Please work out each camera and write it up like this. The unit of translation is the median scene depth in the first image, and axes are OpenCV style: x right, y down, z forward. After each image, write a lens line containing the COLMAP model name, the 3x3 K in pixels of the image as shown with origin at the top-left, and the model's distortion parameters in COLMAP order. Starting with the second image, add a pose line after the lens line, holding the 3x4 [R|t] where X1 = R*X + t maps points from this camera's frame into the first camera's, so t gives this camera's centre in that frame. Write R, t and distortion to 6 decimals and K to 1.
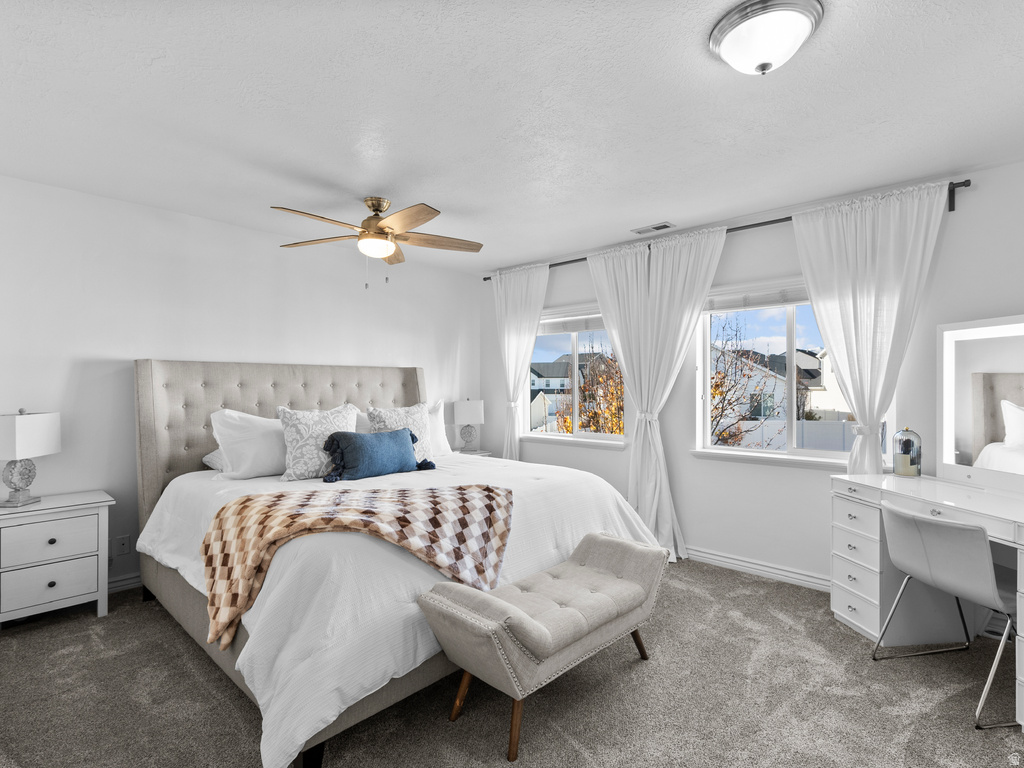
lens RADIAL K [[523.6, 0, 512.0], [0, 523.6, 384.0], [0, 0, 1]] dist [-0.004170, 0.001761]
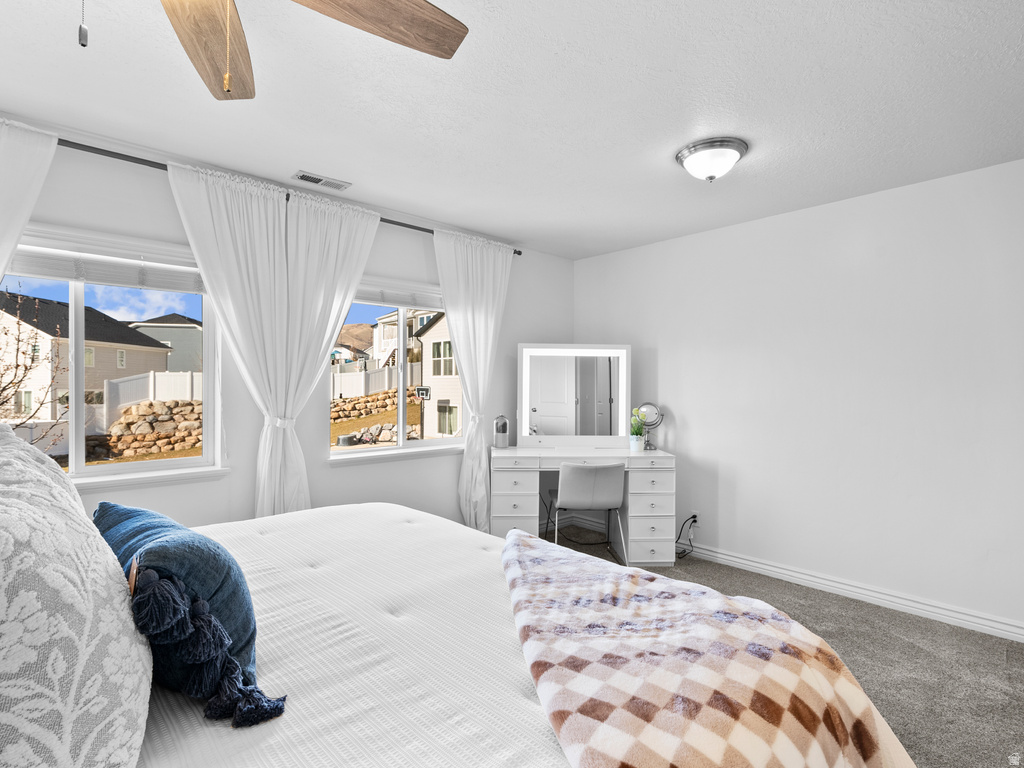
lens RADIAL K [[523.6, 0, 512.0], [0, 523.6, 384.0], [0, 0, 1]] dist [-0.004170, 0.001761]
pose [[0.081716, 0.002058, 0.996654, -0.526809], [-0.008005, 0.999967, -0.001408, 0.004452], [-0.996623, -0.007863, 0.081730, 0.710540]]
